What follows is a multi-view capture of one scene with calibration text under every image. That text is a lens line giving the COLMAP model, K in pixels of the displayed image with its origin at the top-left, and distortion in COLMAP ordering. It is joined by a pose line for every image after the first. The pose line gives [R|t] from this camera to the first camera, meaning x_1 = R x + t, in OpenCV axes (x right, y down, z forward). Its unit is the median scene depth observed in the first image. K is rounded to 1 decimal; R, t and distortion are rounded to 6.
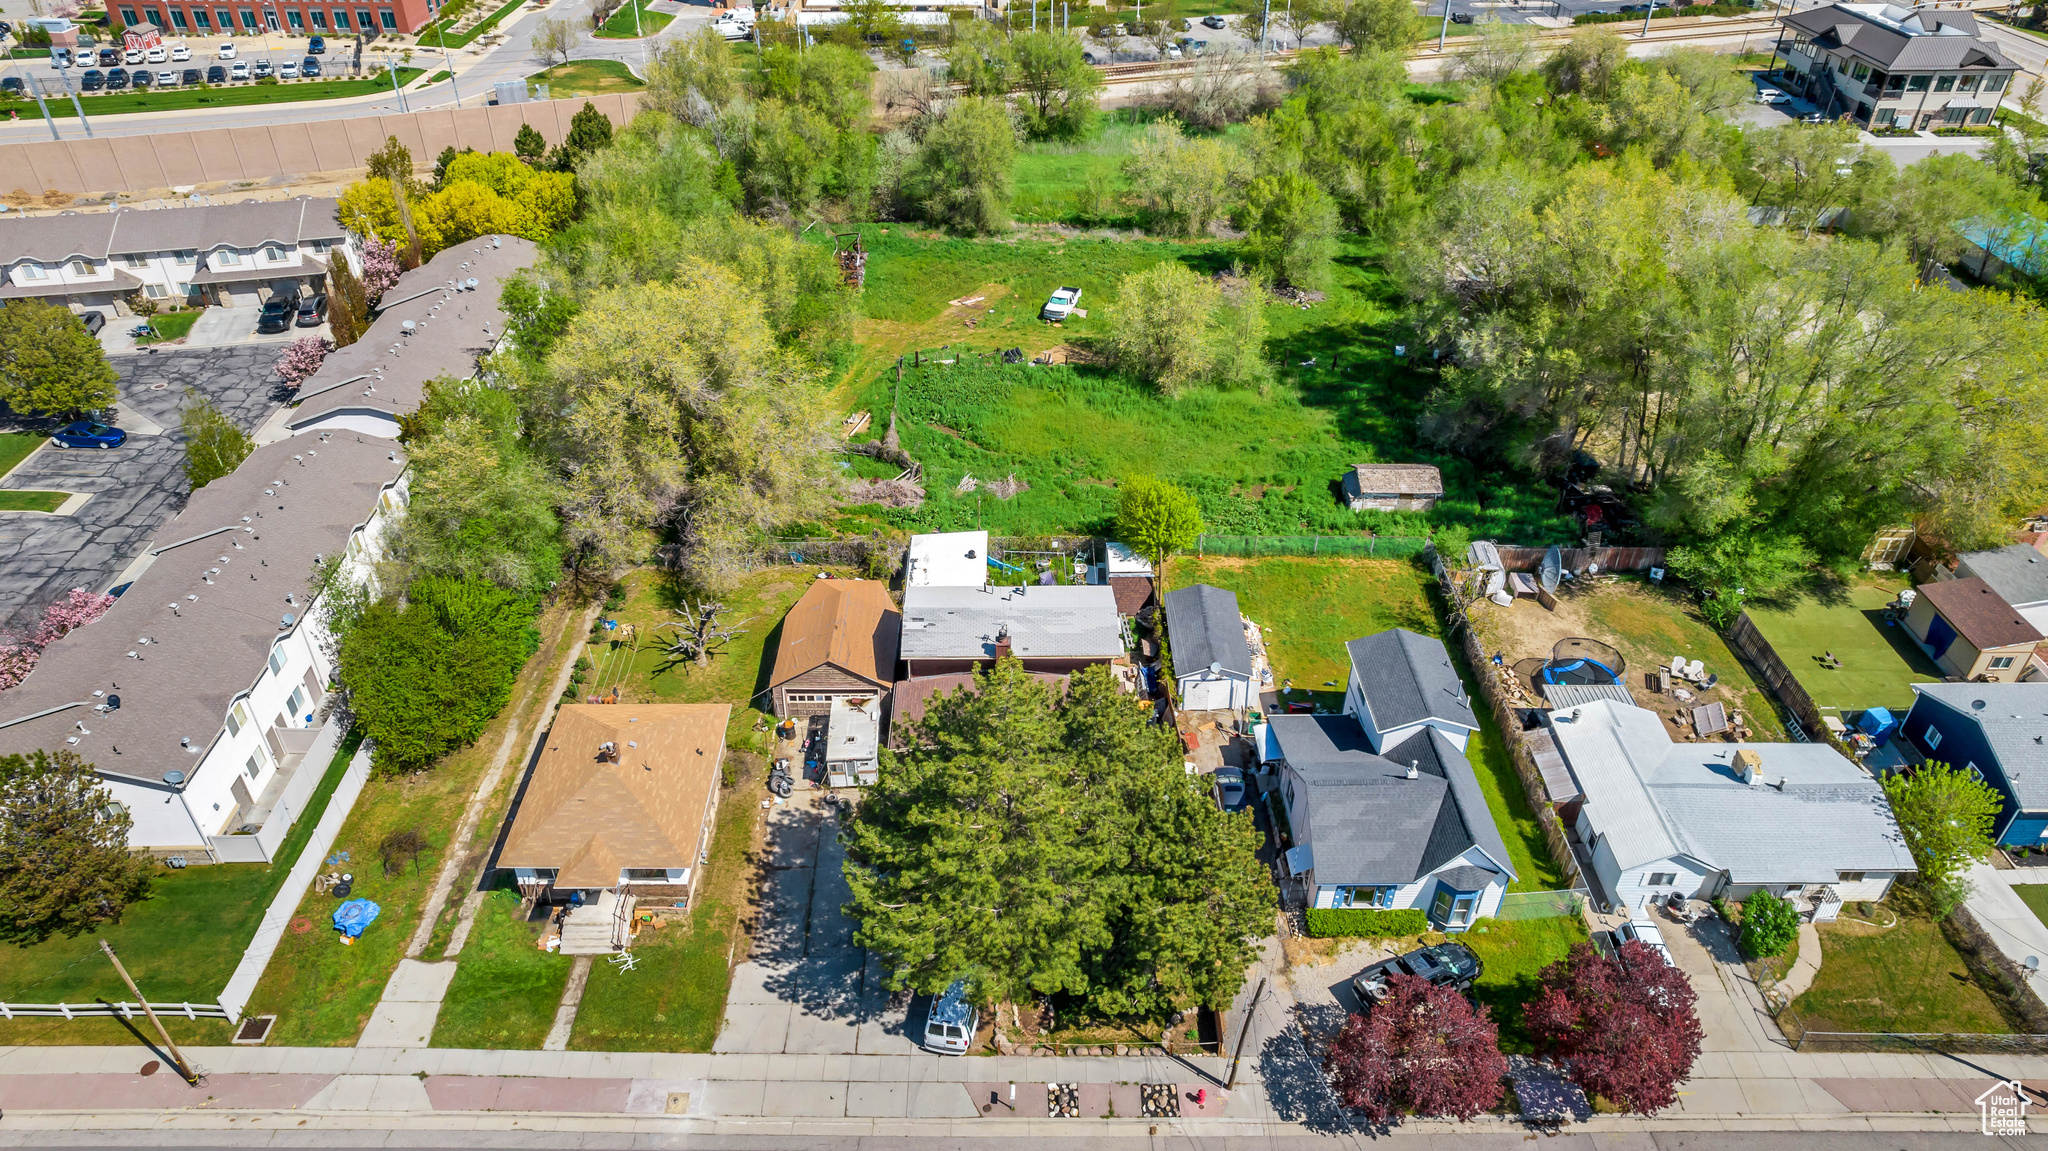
lens RADIAL K [[1318.9, 0, 1031.7], [0, 1318.9, 581.3], [0, 0, 1]] dist [-0.076712, 0.073772]
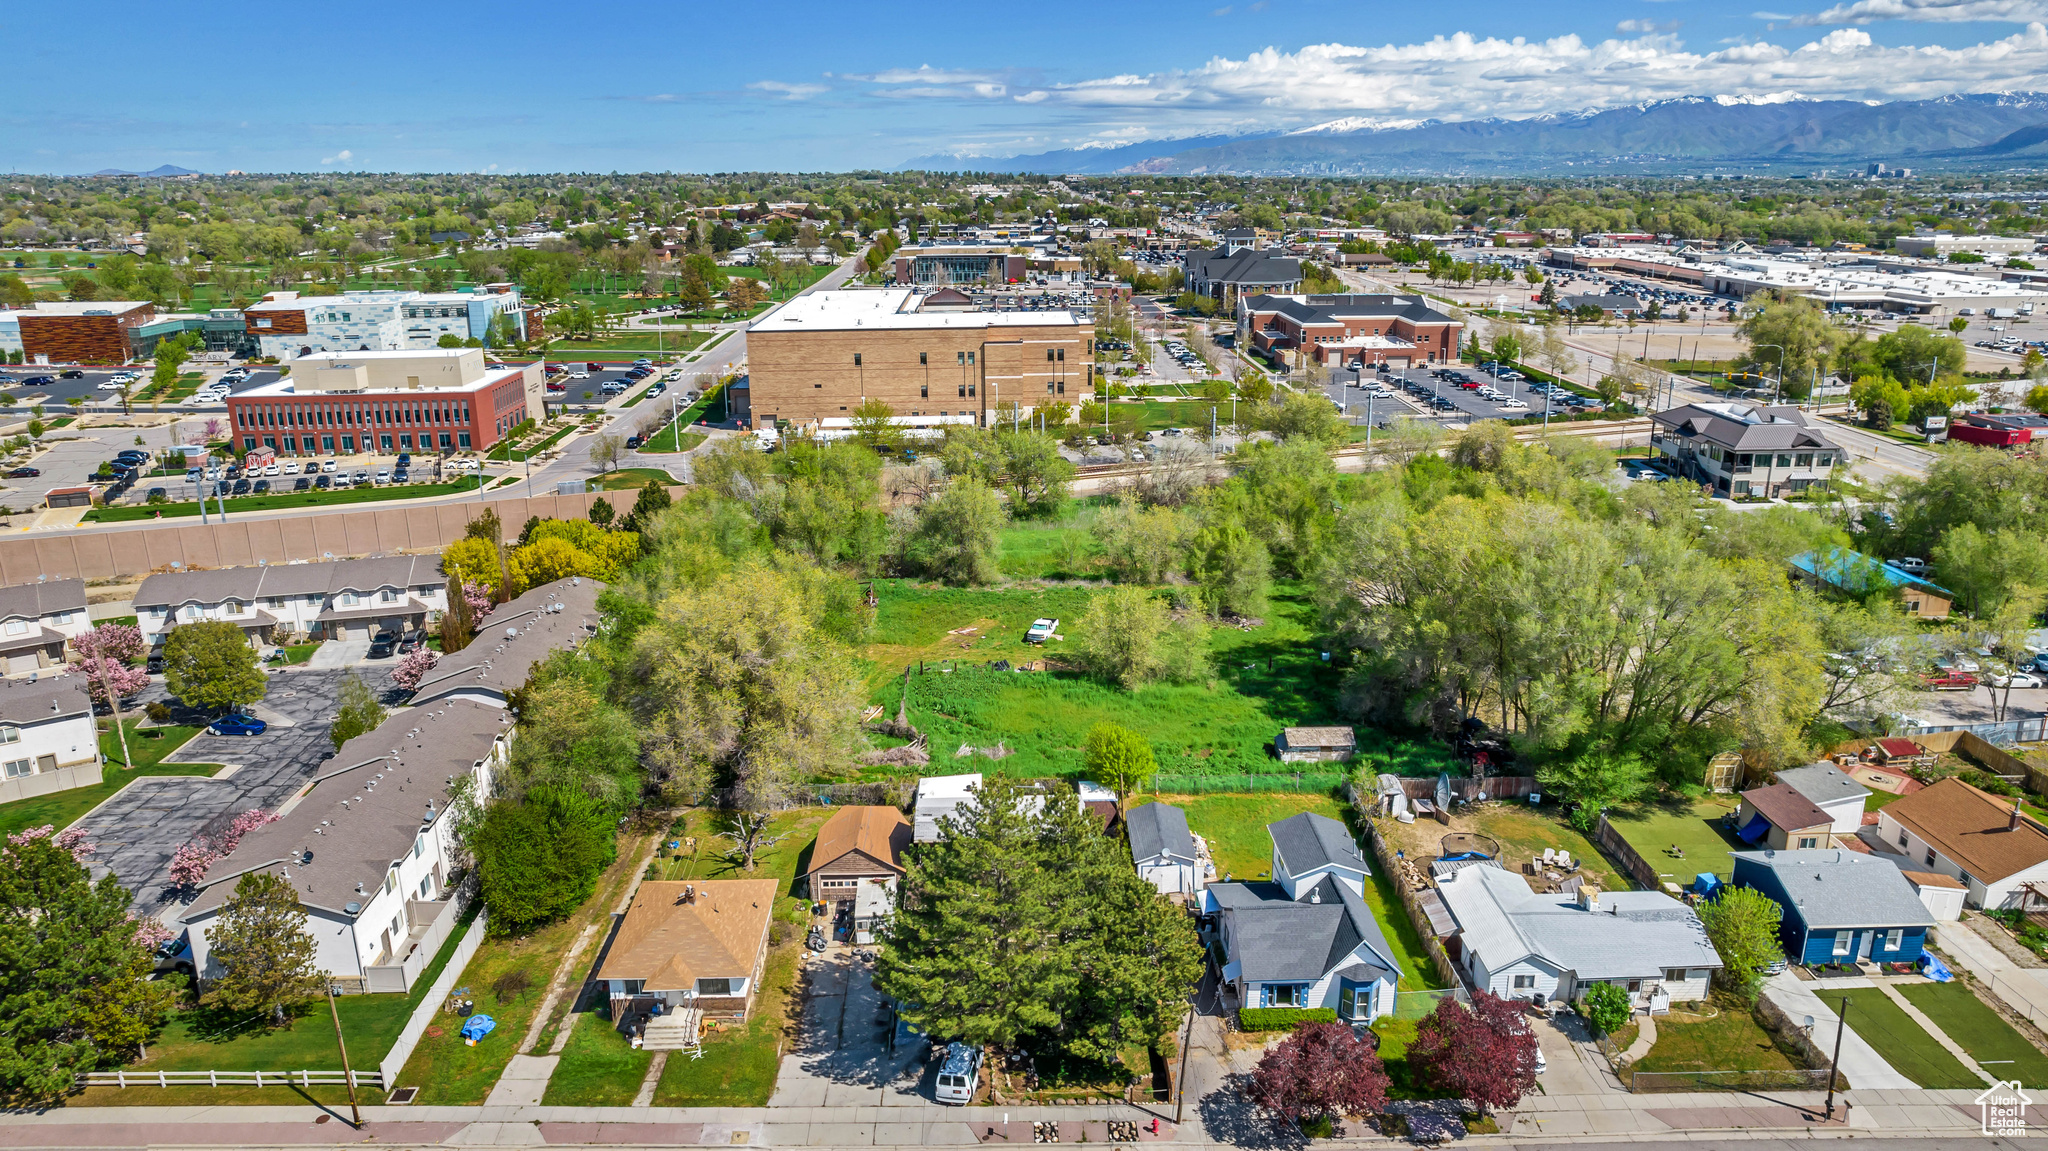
lens RADIAL K [[1364.9, 0, 1031.3], [0, 1364.9, 577.7], [0, 0, 1]] dist [-0.076214, 0.071600]
pose [[0.999775, -0.019883, 0.007388, 0.007176], [0.021204, 0.946232, -0.322792, 0.202527], [-0.000572, 0.322876, 0.946441, -0.264277]]
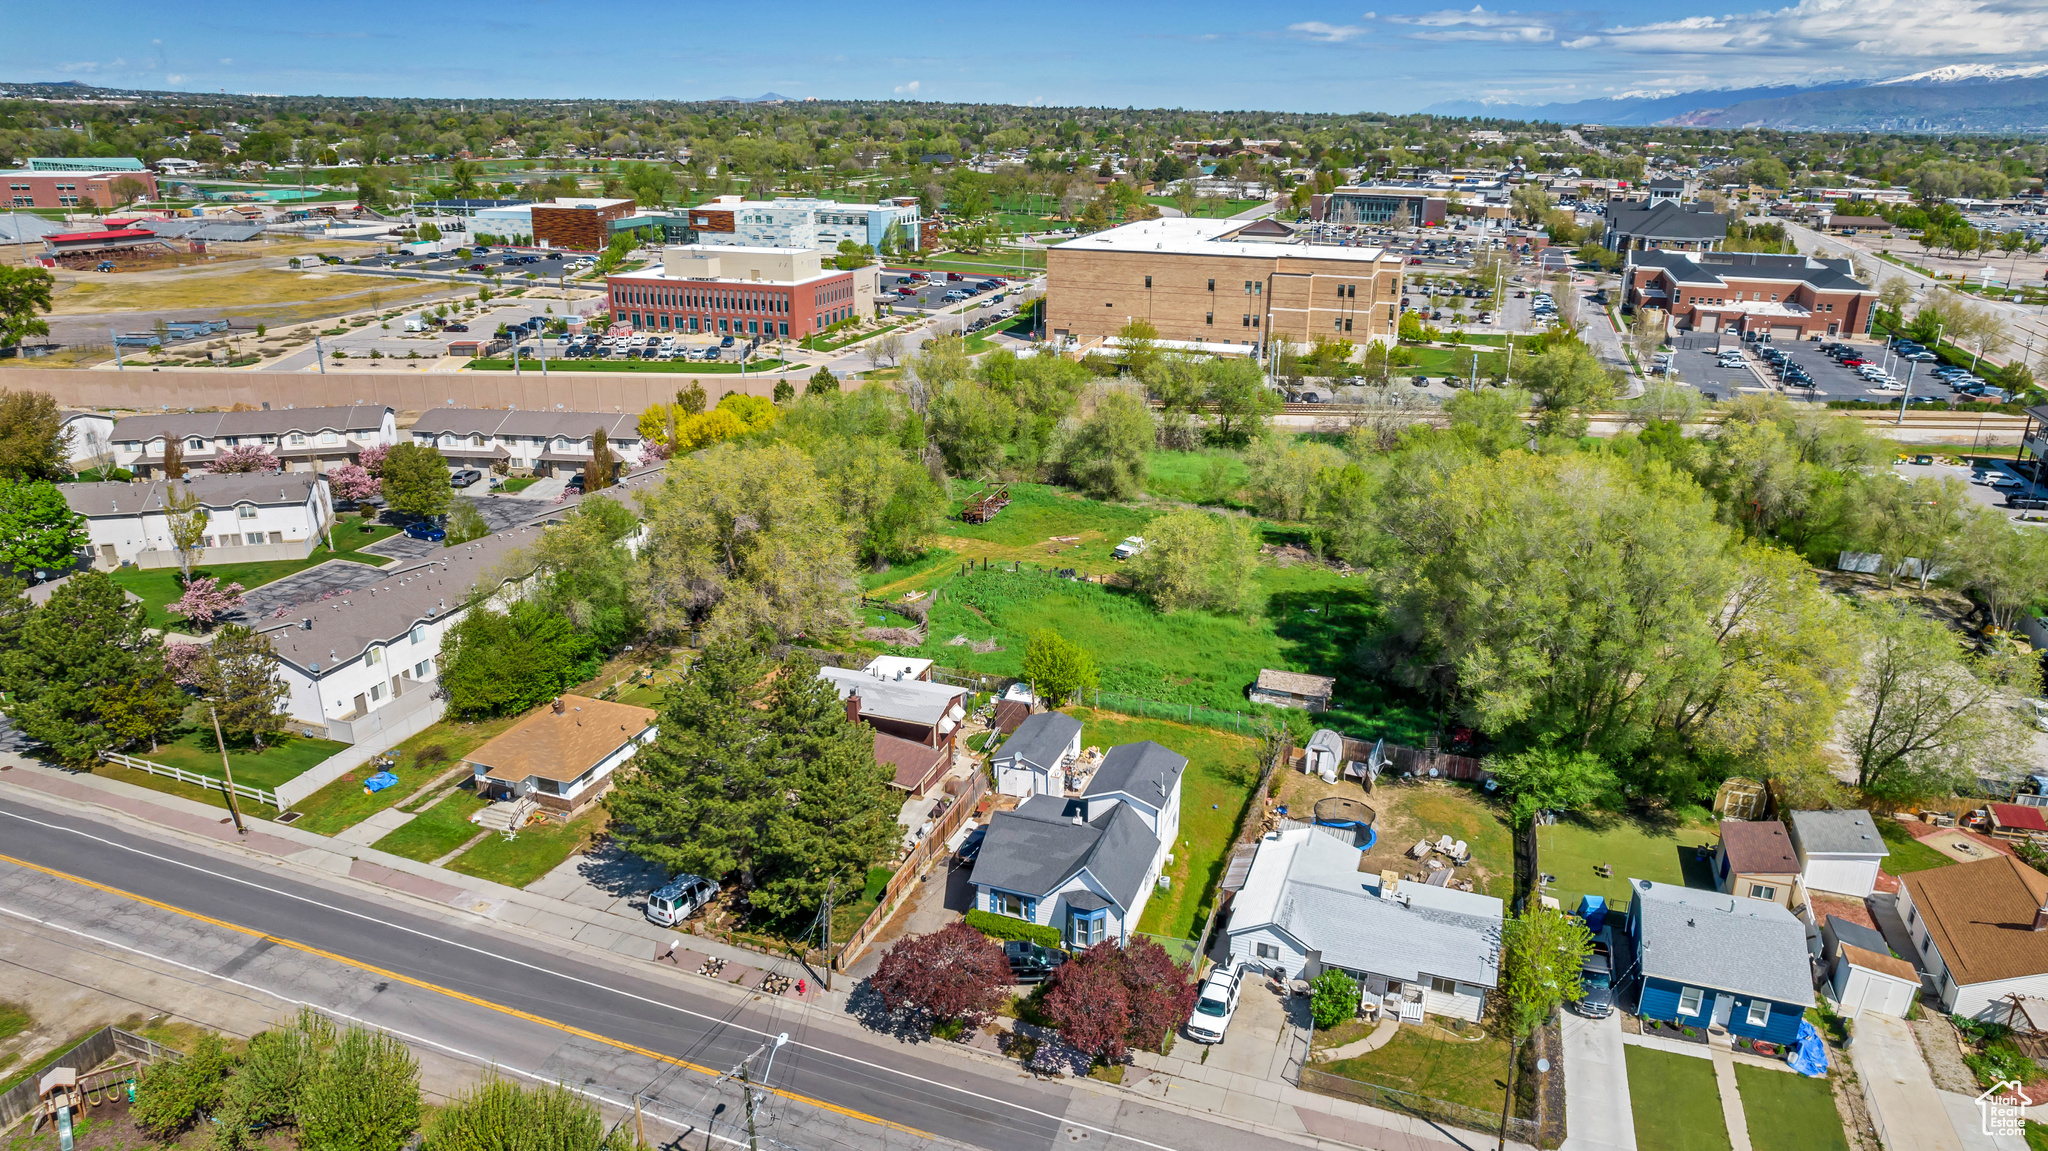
lens RADIAL K [[1318.9, 0, 1031.7], [0, 1318.9, 581.3], [0, 0, 1]] dist [-0.076712, 0.073772]
pose [[0.937461, 0.118626, -0.327253, 0.473181], [-0.203982, 0.949018, -0.240326, 0.179681], [0.282060, 0.292050, 0.913865, -0.166668]]
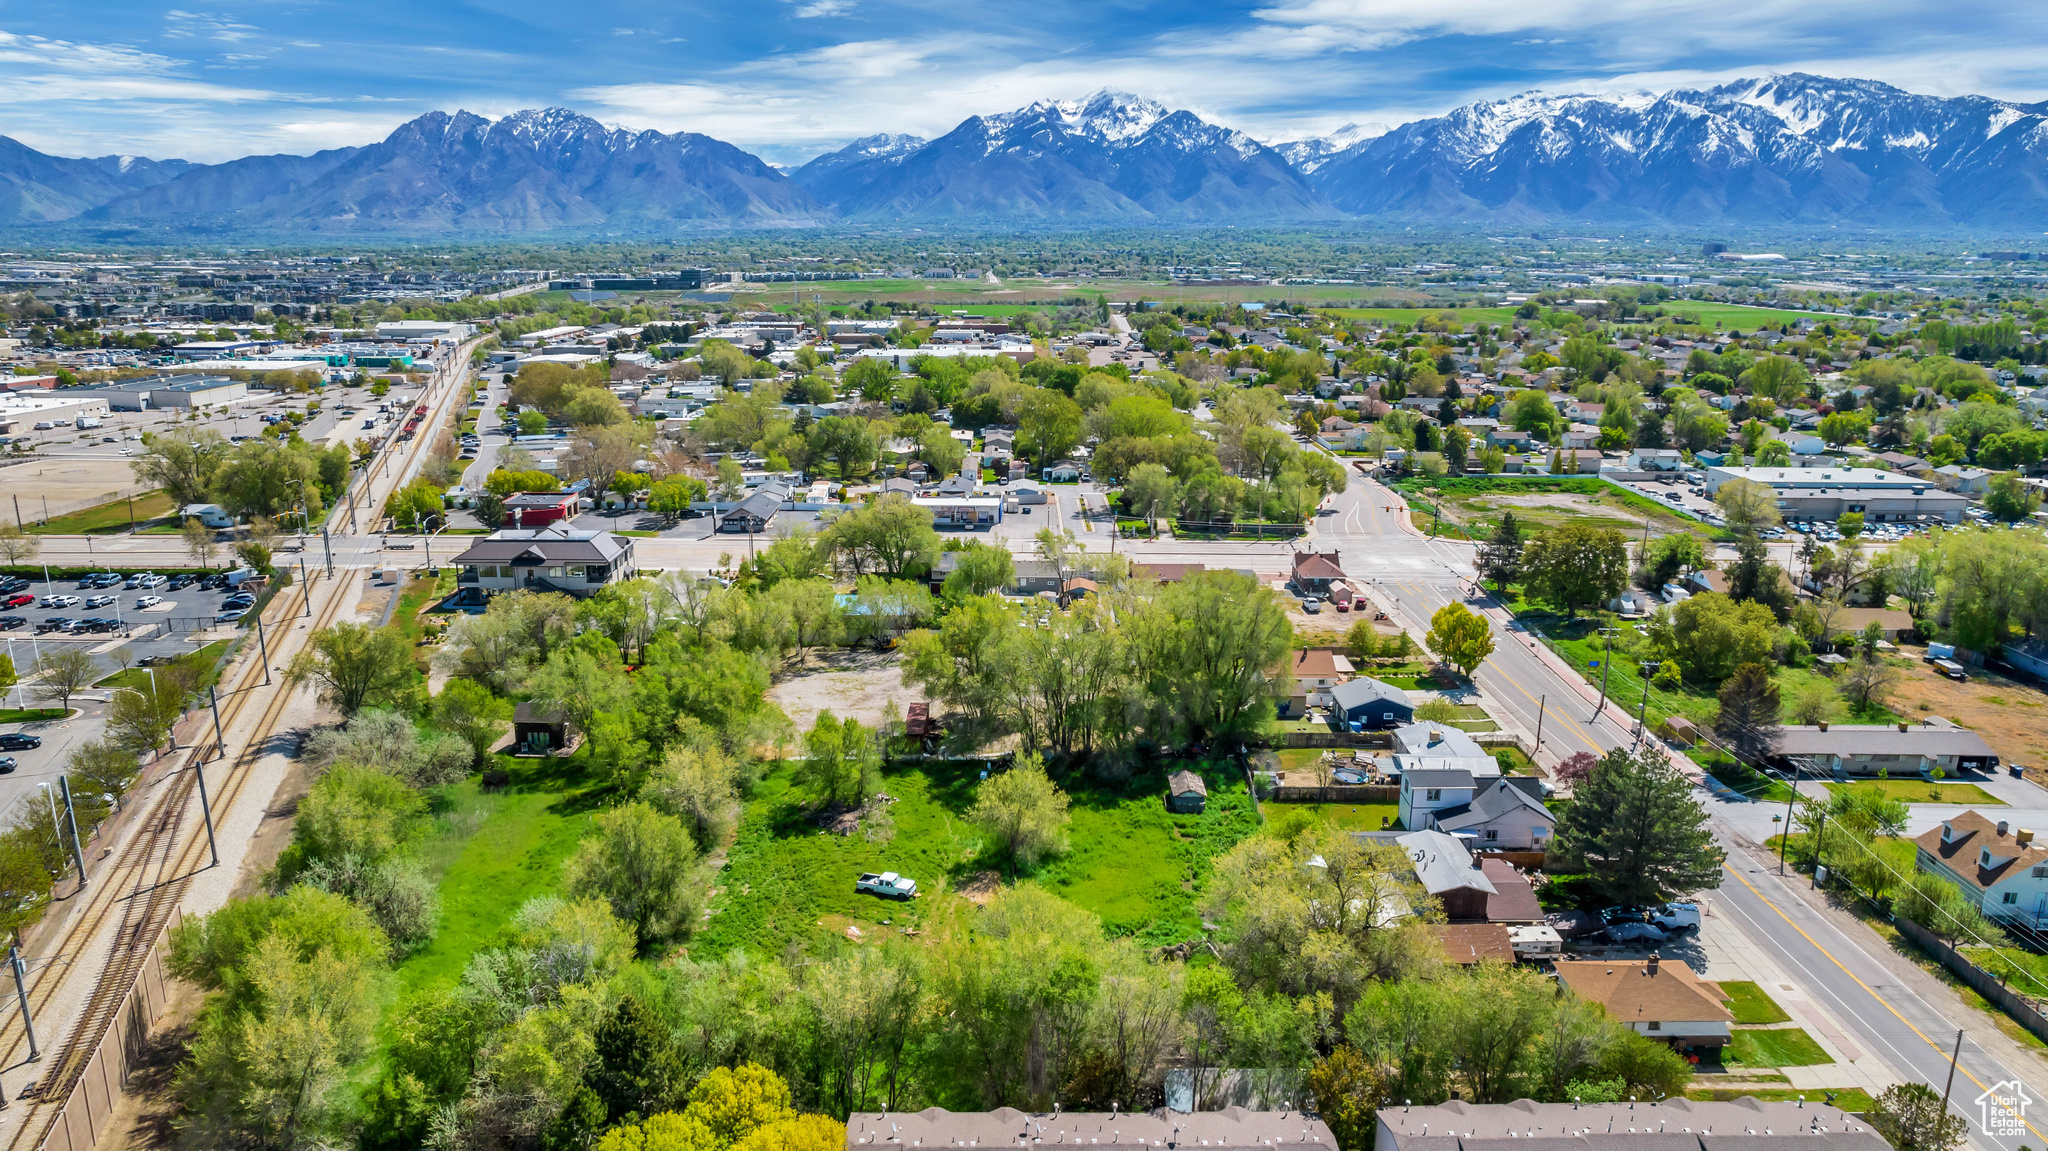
lens RADIAL K [[1331.9, 0, 1024.0], [0, 1331.9, 575.5], [0, 0, 1]] dist [-0.087999, 0.084845]
pose [[0.017165, -0.253247, 0.967249, -1.389061], [0.578014, 0.791873, 0.197072, -0.805609], [-0.815847, 0.555701, 0.159972, 0.837008]]
